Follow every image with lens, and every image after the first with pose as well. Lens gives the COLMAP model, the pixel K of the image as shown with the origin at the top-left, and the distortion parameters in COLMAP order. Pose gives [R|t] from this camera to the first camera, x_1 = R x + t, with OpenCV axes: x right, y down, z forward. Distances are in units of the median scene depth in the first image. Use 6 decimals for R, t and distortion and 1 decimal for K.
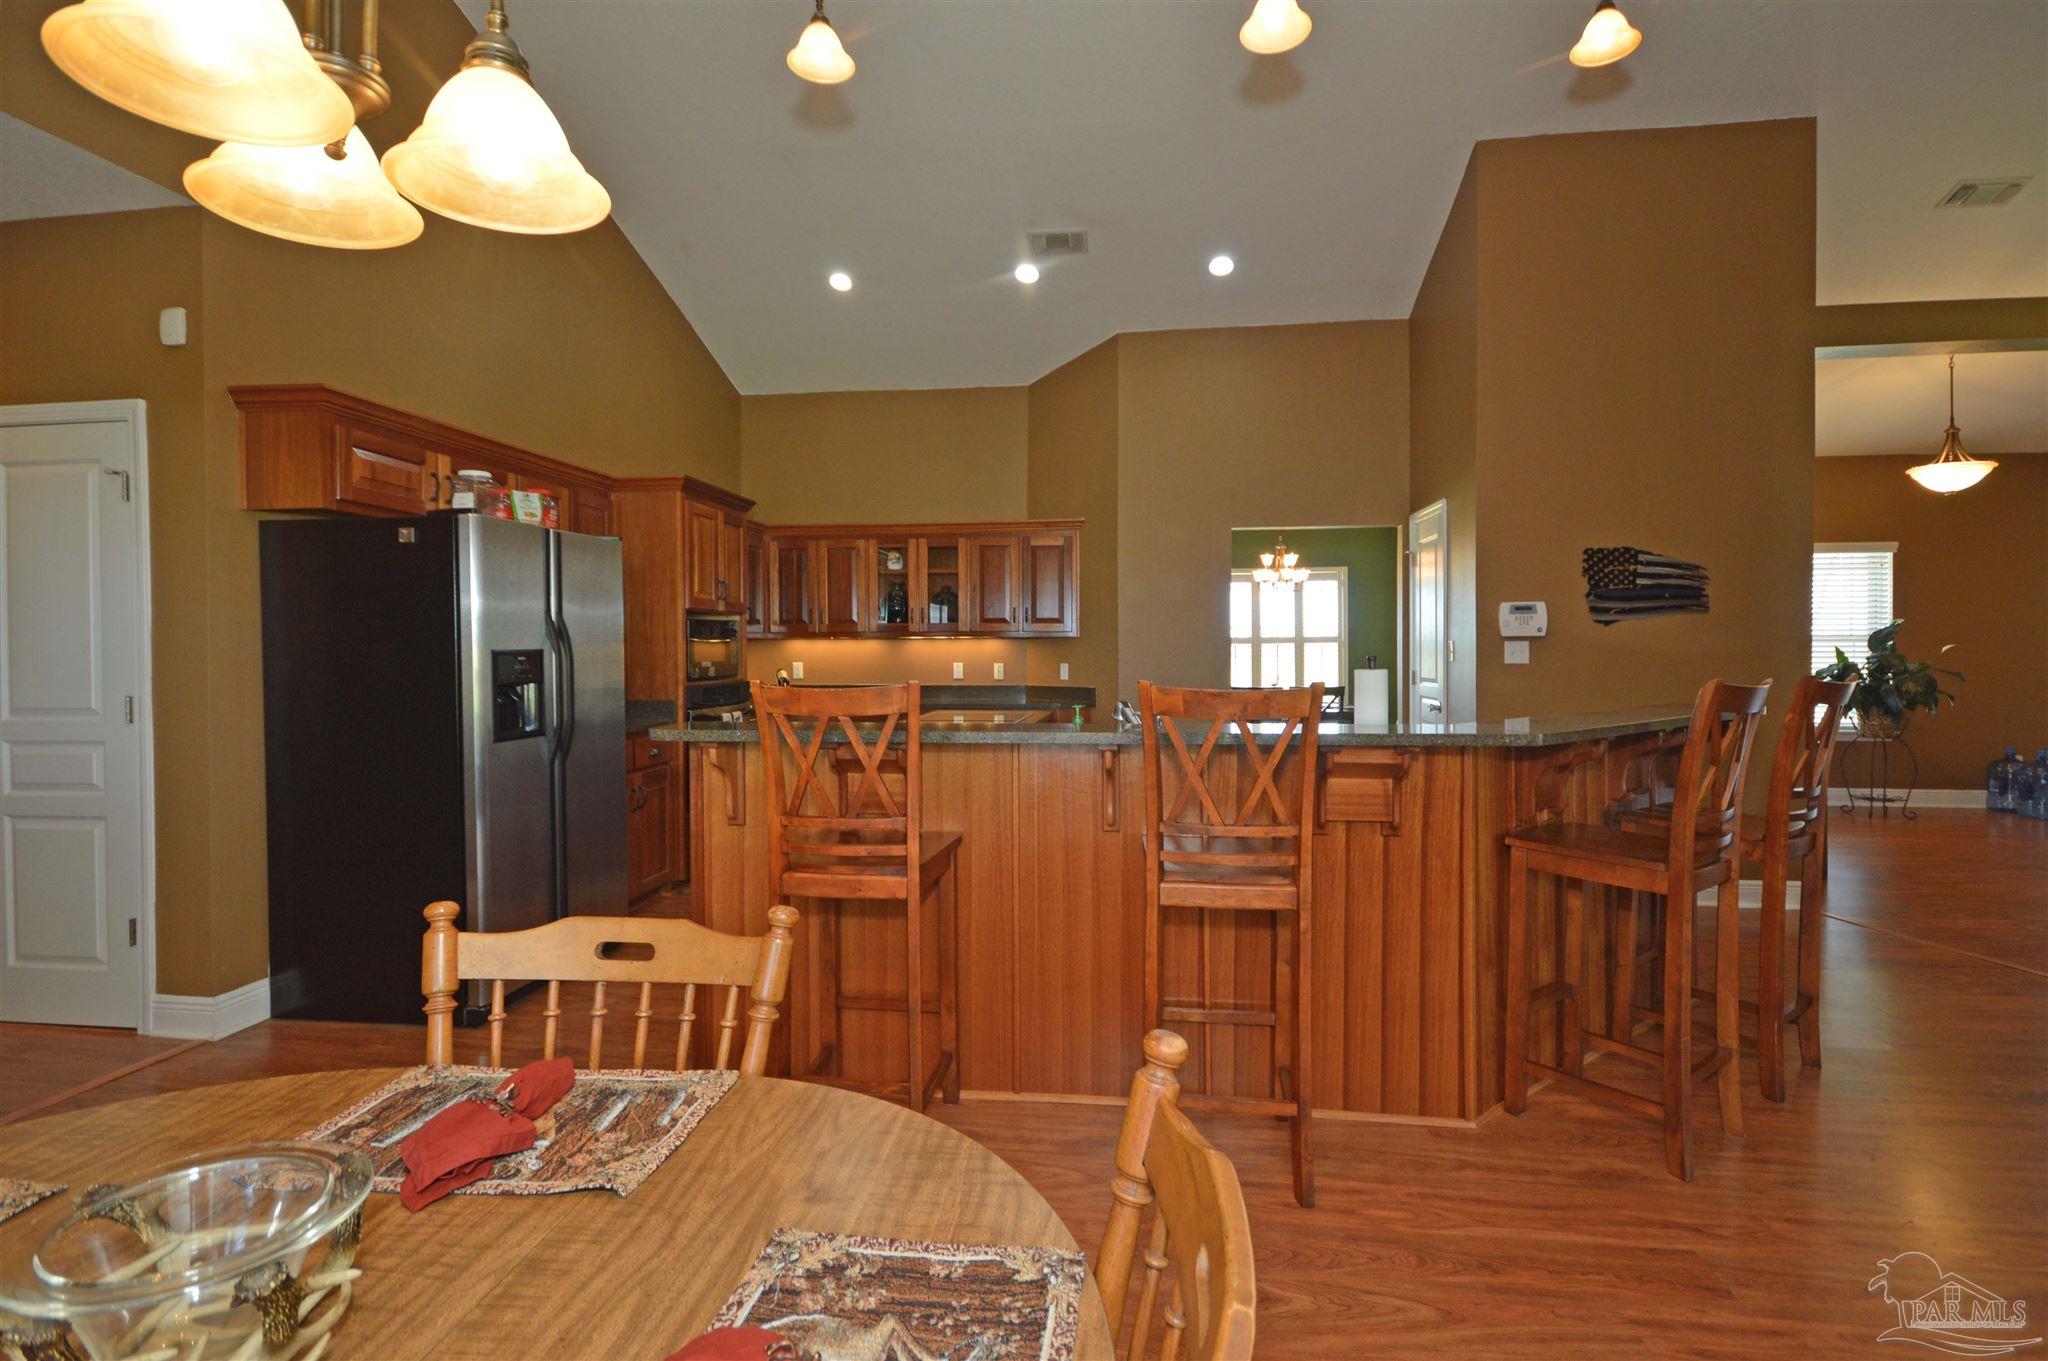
lens RADIAL K [[1043.4, 0, 1020.1], [0, 1043.4, 674.5], [0, 0, 1]] dist [-0.004242, -0.000270]
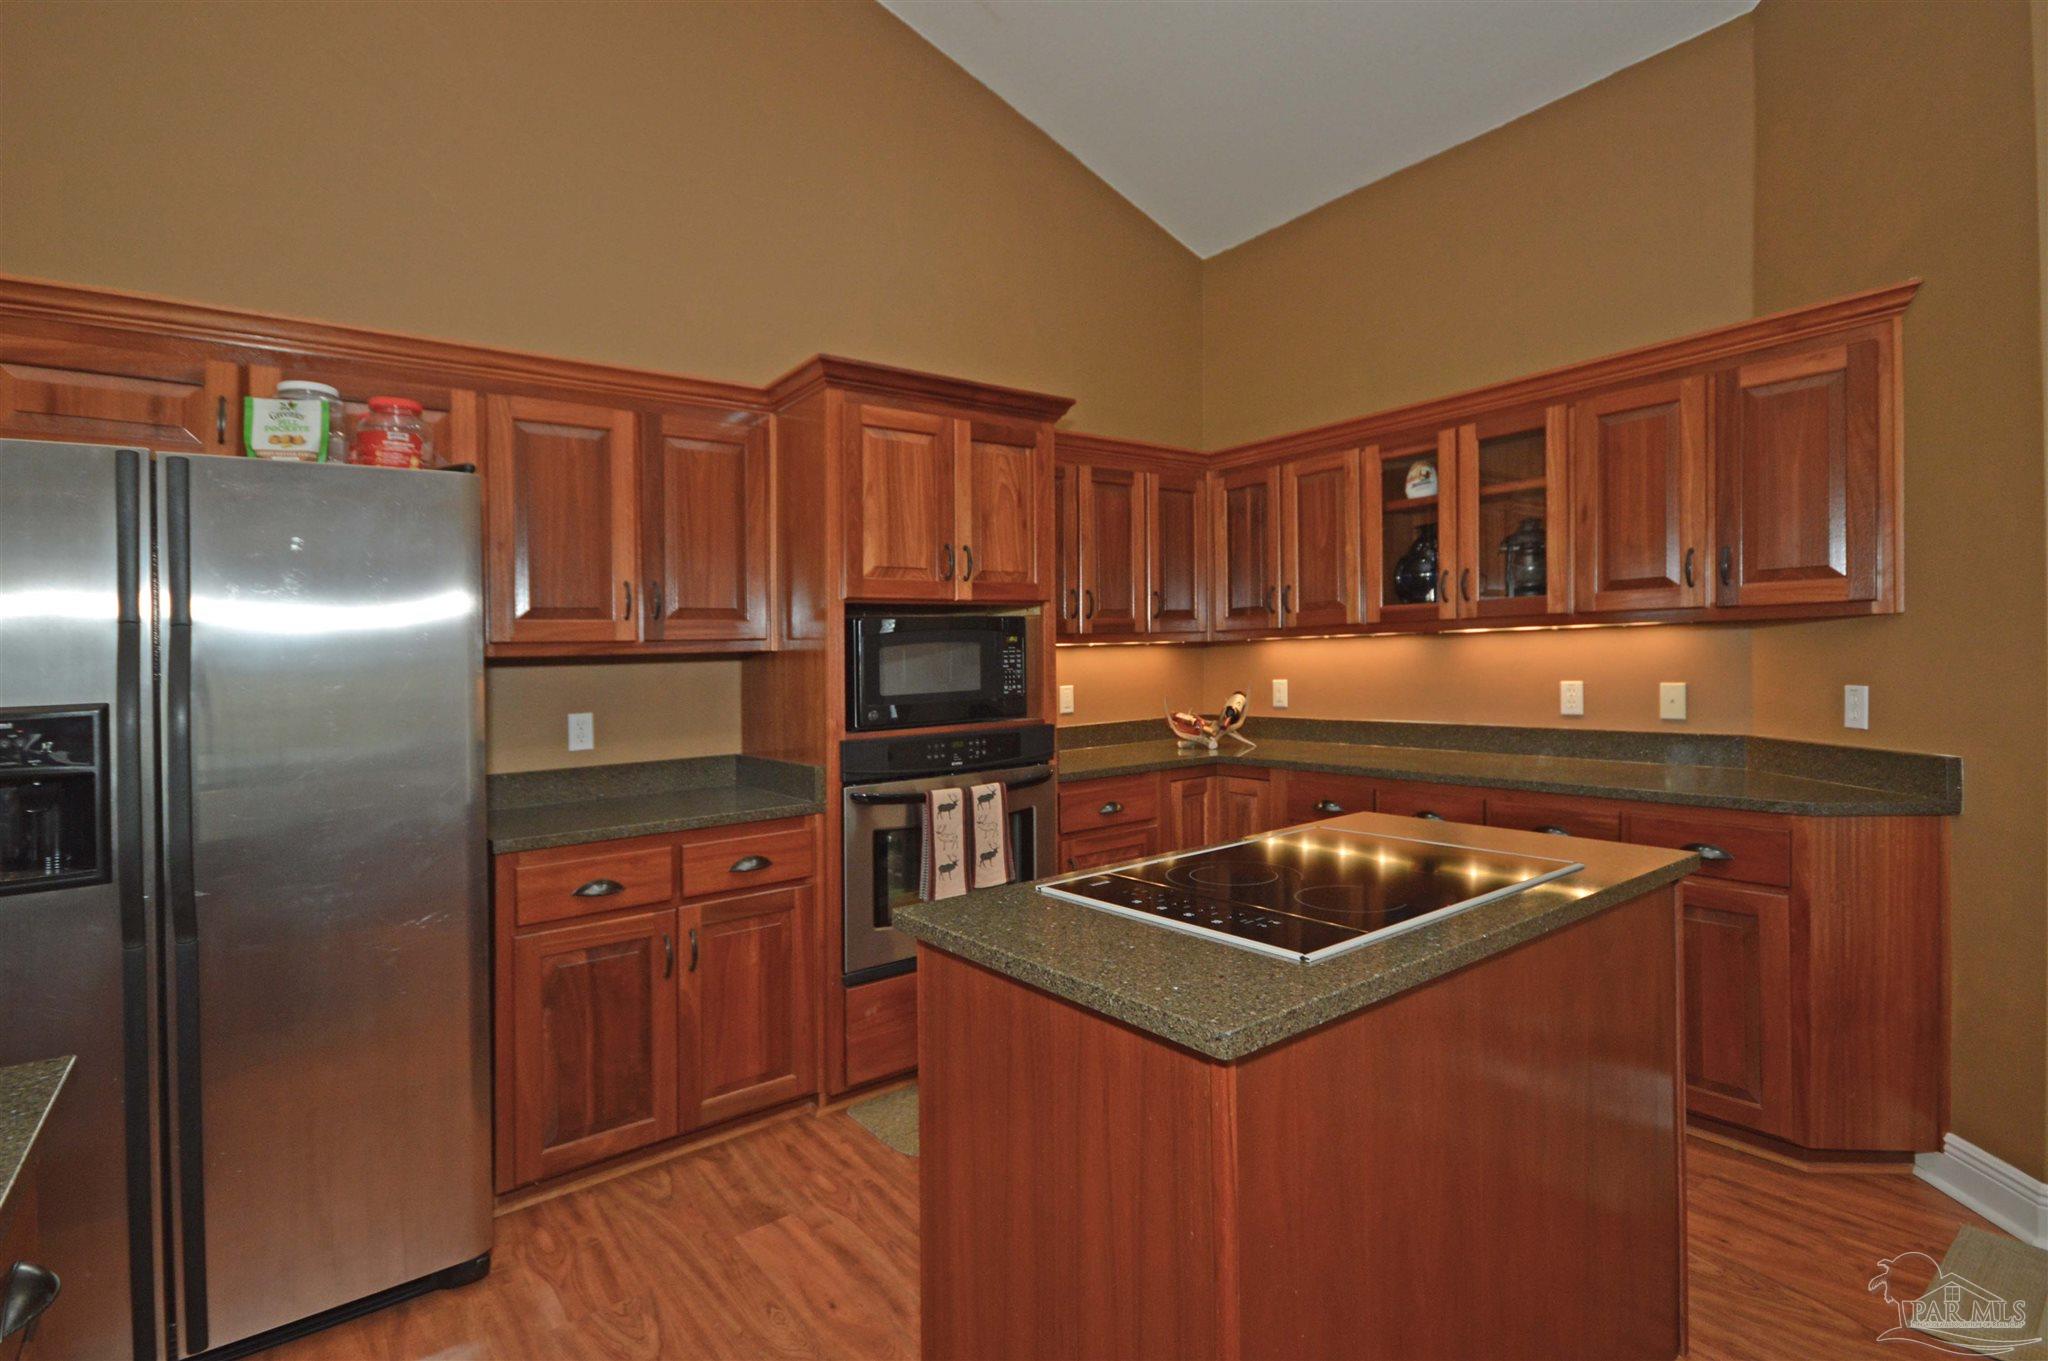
lens RADIAL K [[966.4, 0, 1021.3], [0, 966.4, 674.6], [0, 0, 1]] dist [-0.004473, 0.000067]
pose [[0.685527, -0.007035, -0.728014, 0.088355], [0.009039, 0.999958, -0.001151, -0.016383], [0.727991, -0.005792, 0.685562, 0.544377]]
